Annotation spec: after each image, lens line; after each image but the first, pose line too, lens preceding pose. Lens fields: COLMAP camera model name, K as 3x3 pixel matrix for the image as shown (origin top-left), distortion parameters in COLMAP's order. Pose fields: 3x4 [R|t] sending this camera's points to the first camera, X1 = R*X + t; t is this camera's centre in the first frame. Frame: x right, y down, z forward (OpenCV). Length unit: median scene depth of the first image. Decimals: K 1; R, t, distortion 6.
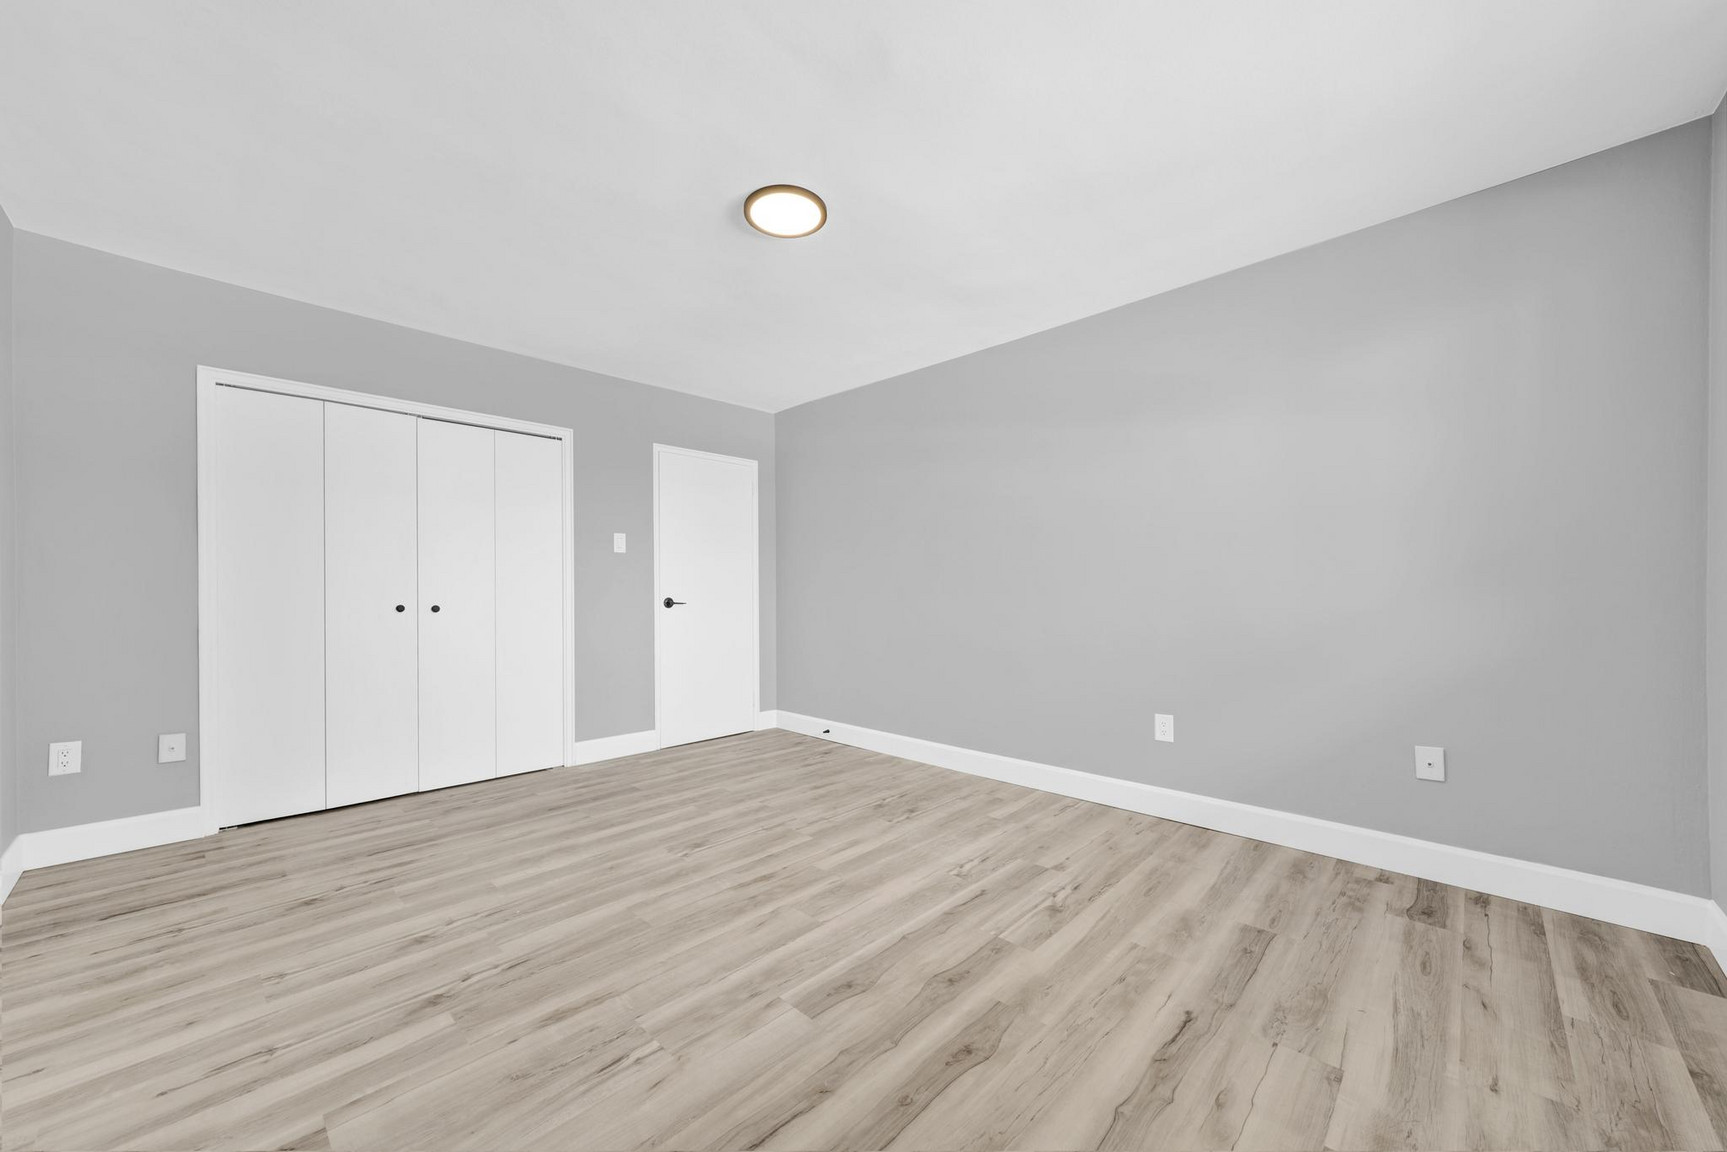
lens RADIAL K [[640.9, 0, 871.5], [0, 640.9, 582.8], [0, 0, 1]] dist [-0.001397, -0.000252]
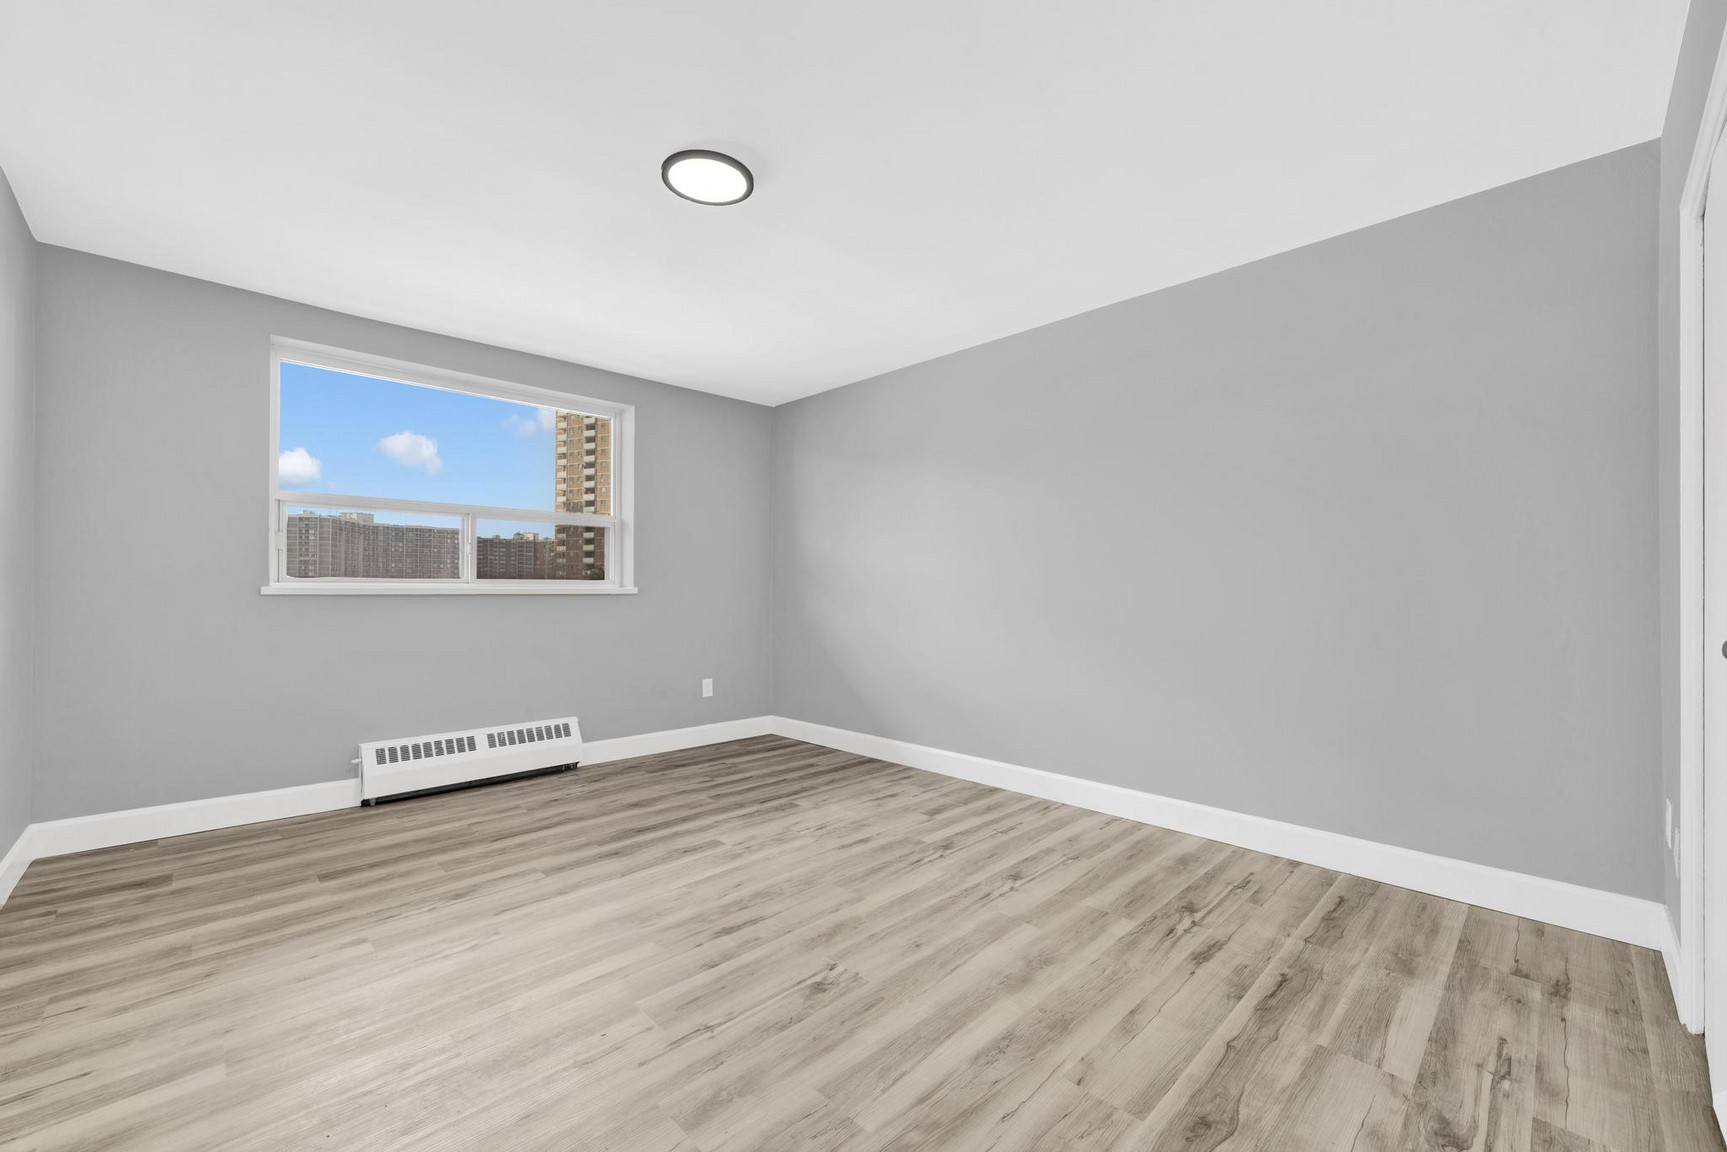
lens RADIAL K [[667.9, 0, 858.5], [0, 667.9, 581.1], [0, 0, 1]] dist [-0.001678, -0.000114]
pose [[-0.998326, -0.001051, 0.057826, -0.425216], [-0.002407, 0.999724, -0.023382, 0.019545], [-0.057786, -0.023482, -0.998053, 2.048924]]
